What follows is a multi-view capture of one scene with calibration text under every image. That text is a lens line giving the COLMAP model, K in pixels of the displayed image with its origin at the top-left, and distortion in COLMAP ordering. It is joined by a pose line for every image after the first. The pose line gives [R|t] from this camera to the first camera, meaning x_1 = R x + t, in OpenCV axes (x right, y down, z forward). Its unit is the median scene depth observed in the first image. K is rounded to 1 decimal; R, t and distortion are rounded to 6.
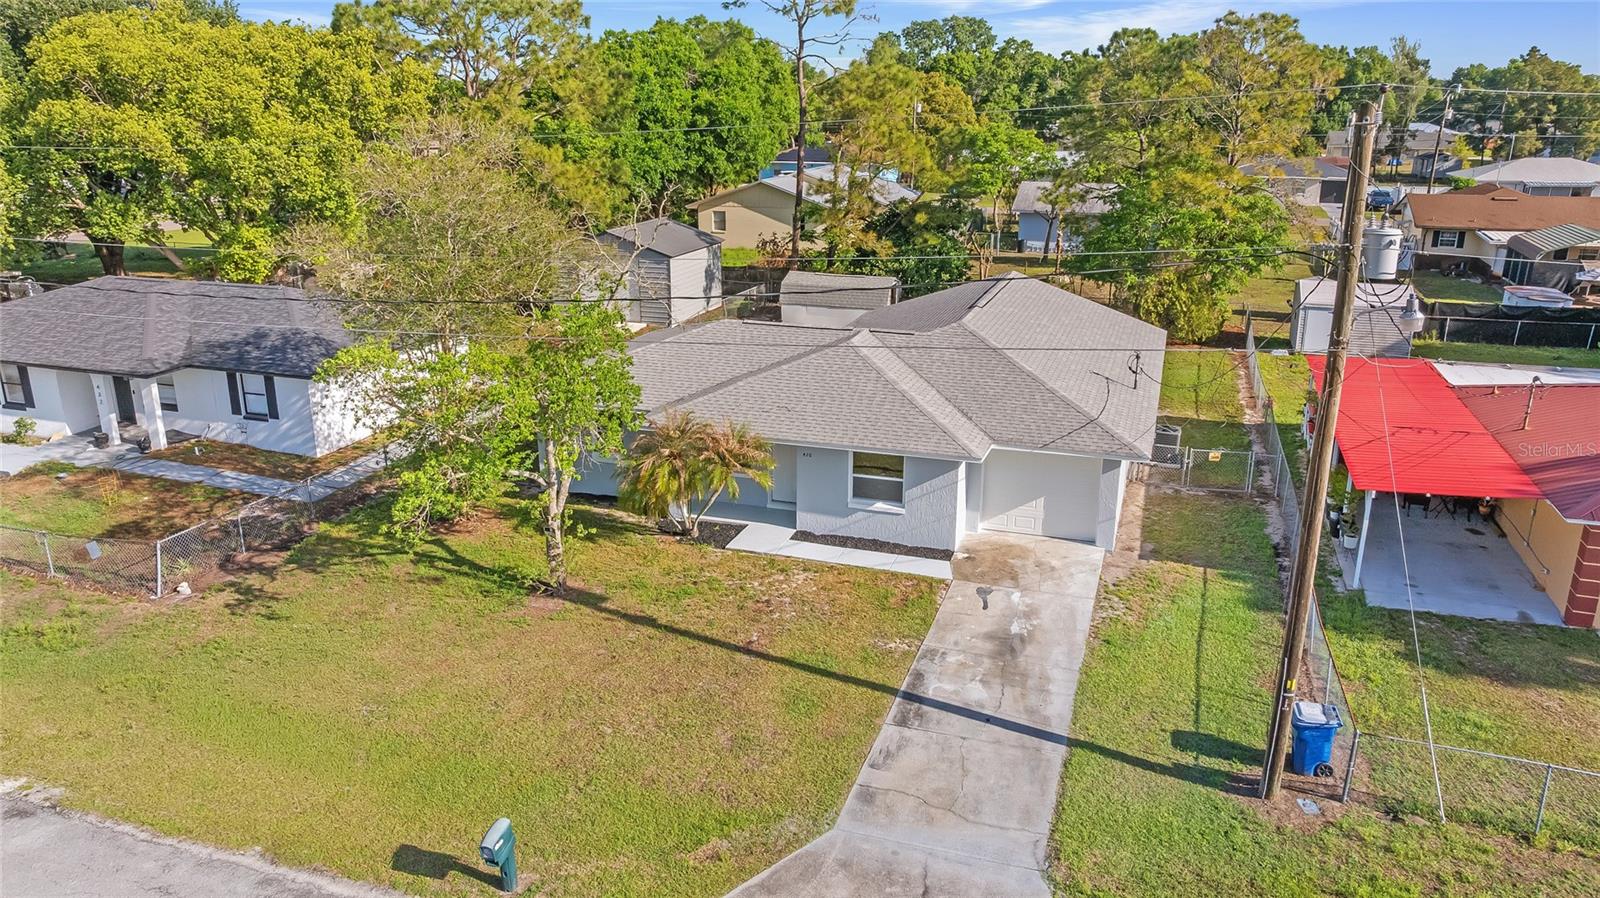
lens RADIAL K [[1107.6, 0, 830.4], [0, 1107.6, 448.6], [0, 0, 1]] dist [-0.013015, 0.000296]
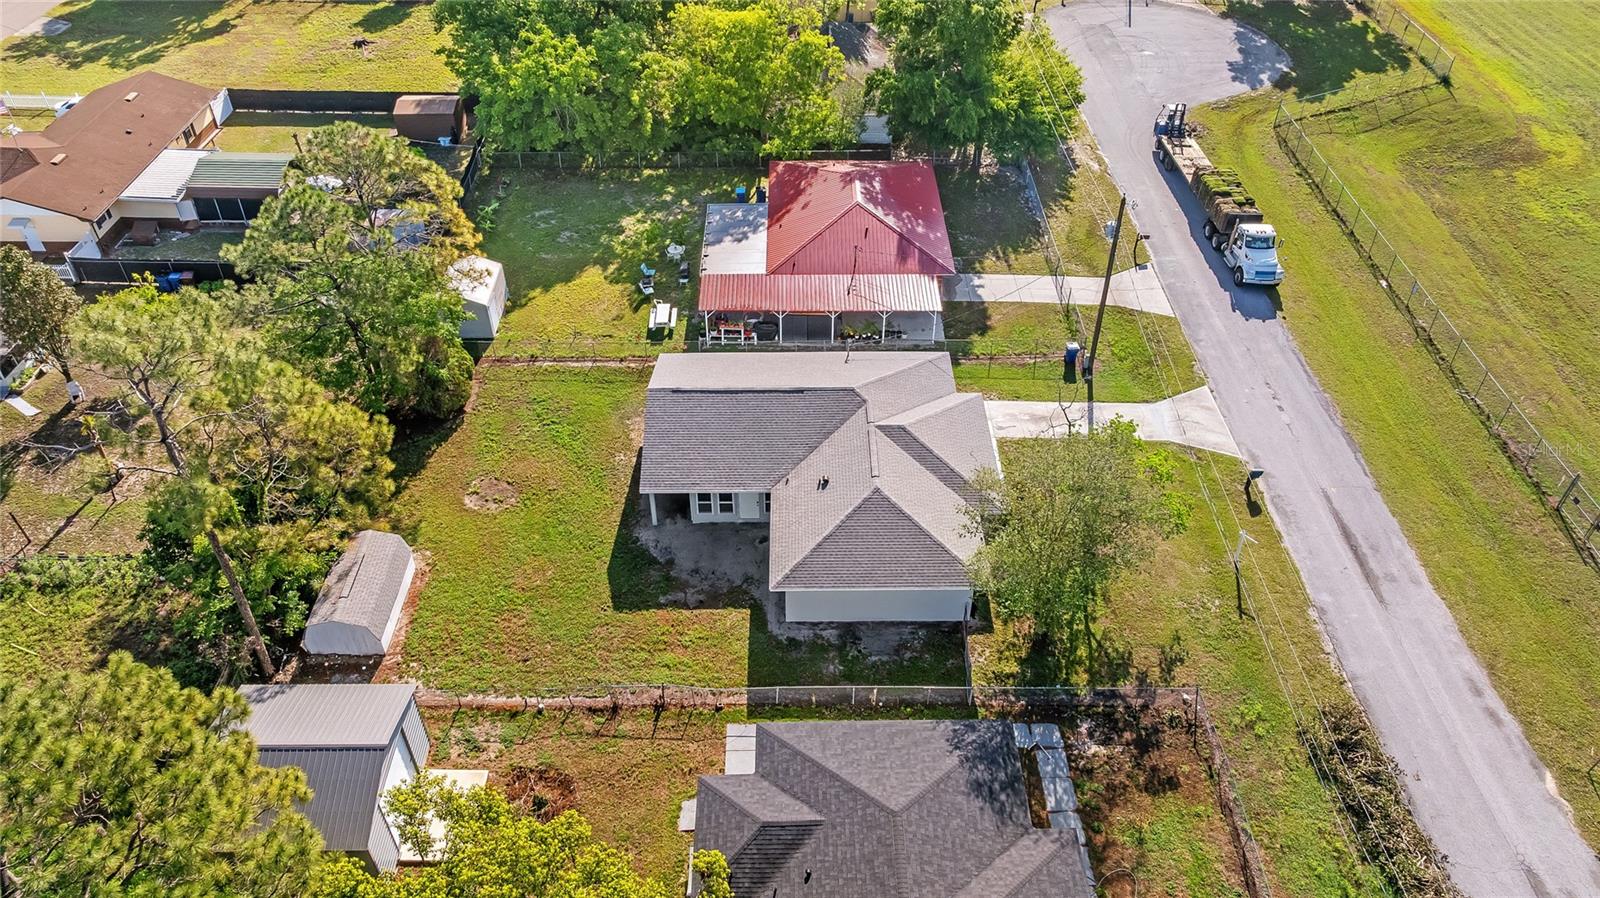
lens RADIAL K [[1134.2, 0, 803.7], [0, 1134.2, 444.6], [0, 0, 1]] dist [-0.011814, 0.005814]
pose [[-0.305893, -0.623661, 0.719358, -1.395107], [0.281406, 0.662590, 0.694107, -1.534300], [-0.909527, 0.414754, -0.027179, 1.360726]]
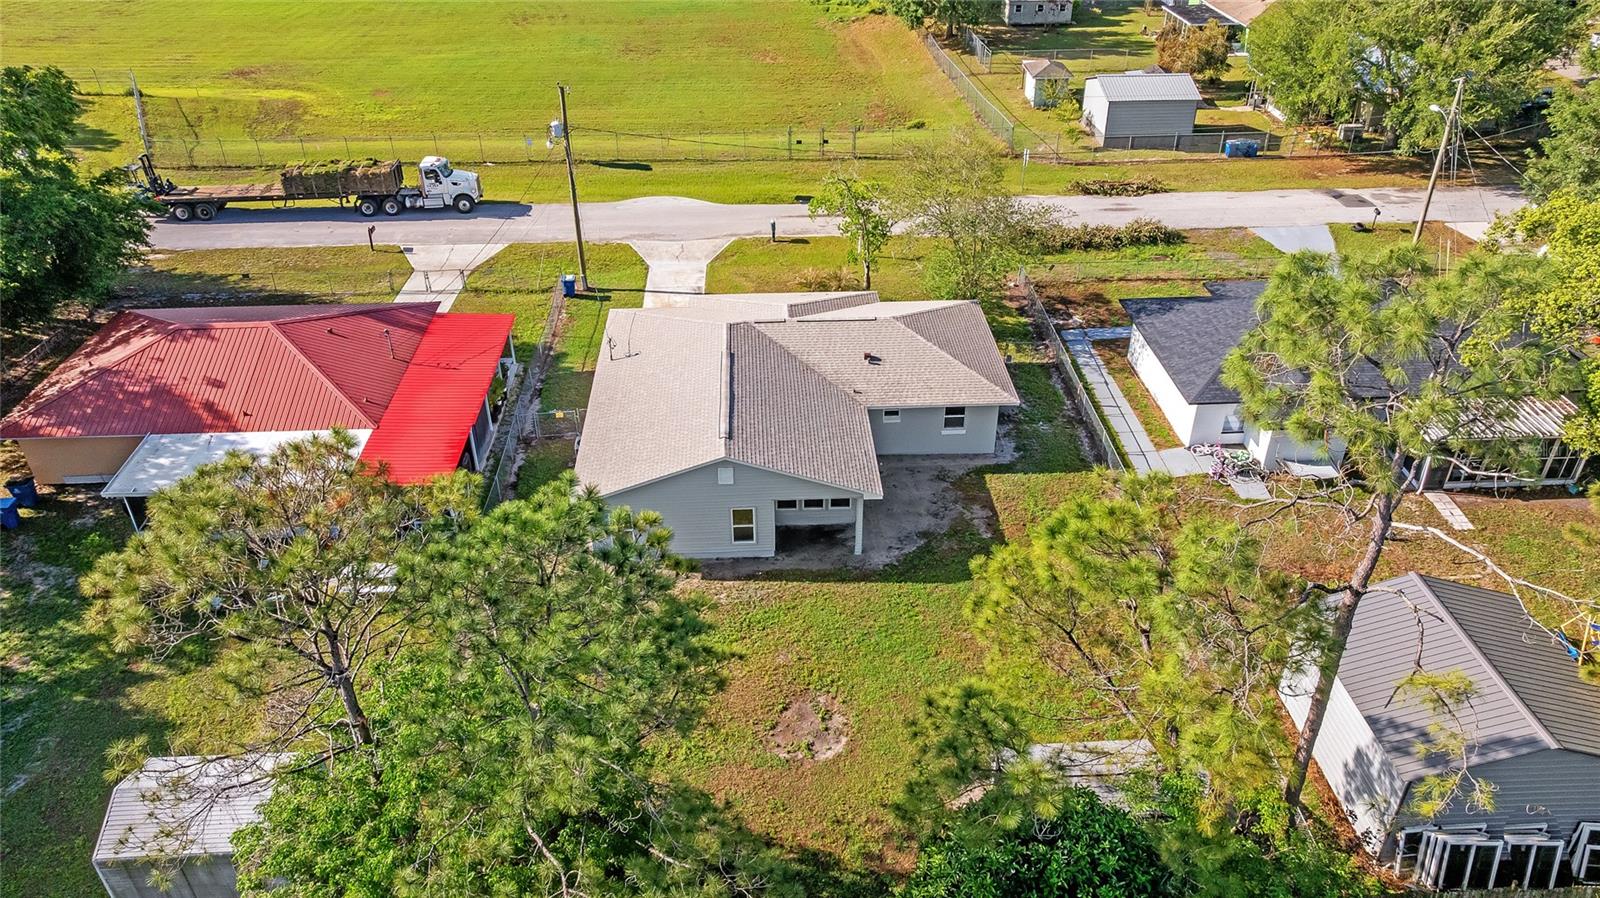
lens RADIAL K [[1134.2, 0, 803.7], [0, 1134.2, 444.6], [0, 0, 1]] dist [-0.011814, 0.005814]
pose [[-0.938799, 0.176804, -0.295629, 0.580794], [-0.113126, 0.652379, 0.749402, -1.342961], [0.325360, 0.736982, -0.592452, 2.397303]]
